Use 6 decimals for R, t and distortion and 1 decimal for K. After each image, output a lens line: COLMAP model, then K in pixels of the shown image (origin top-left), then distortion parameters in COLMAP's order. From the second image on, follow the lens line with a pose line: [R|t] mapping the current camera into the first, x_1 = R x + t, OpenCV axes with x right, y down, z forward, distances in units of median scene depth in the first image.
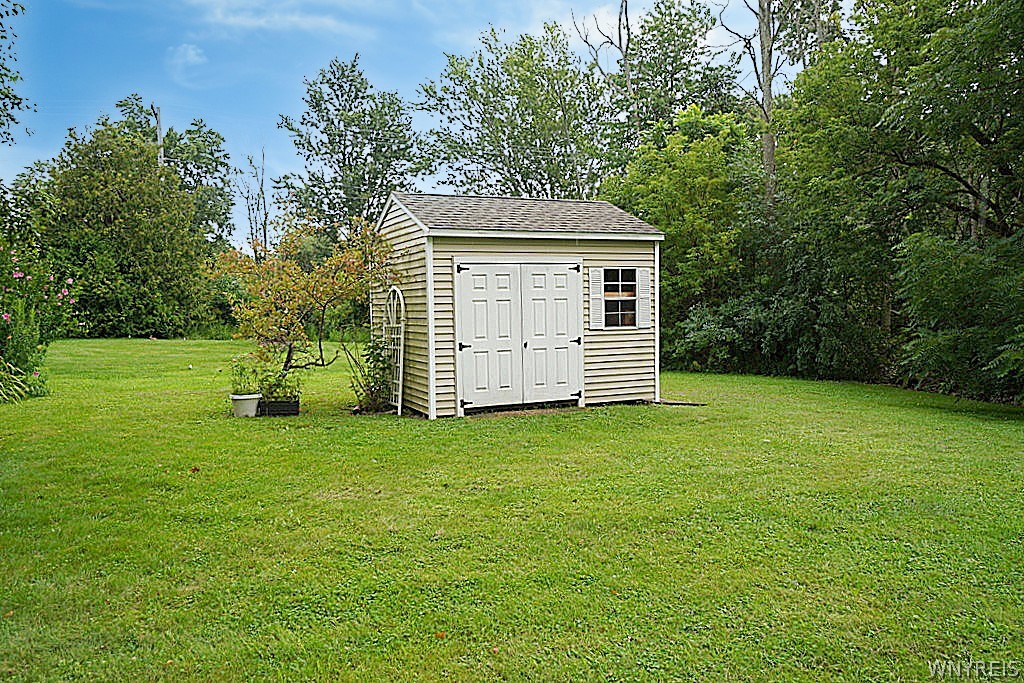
lens RADIAL K [[804.4, 0, 511.7], [0, 804.4, 344.0], [0, 0, 1]] dist [0.000424, -0.000002]
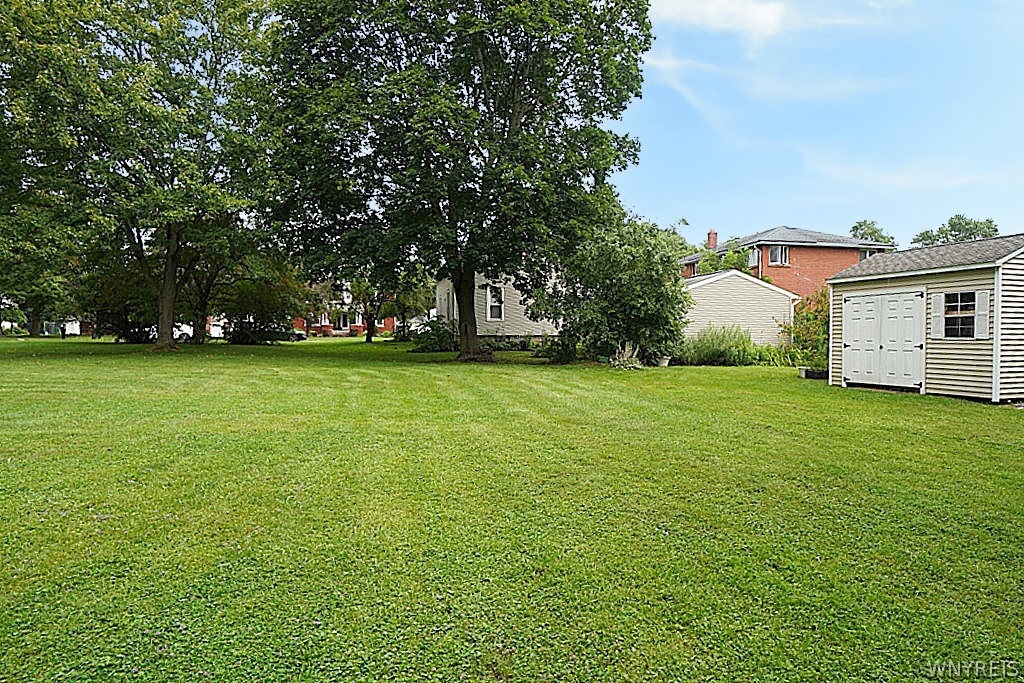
lens RADIAL K [[514.6, 0, 511.9], [0, 514.6, 338.7], [0, 0, 1]] dist [0.000027, 0.000013]
pose [[-0.065538, 0.031897, -0.997340, 1.012642], [-0.032354, 0.998896, 0.034073, -0.024925], [0.997325, 0.034501, -0.064434, 0.341149]]
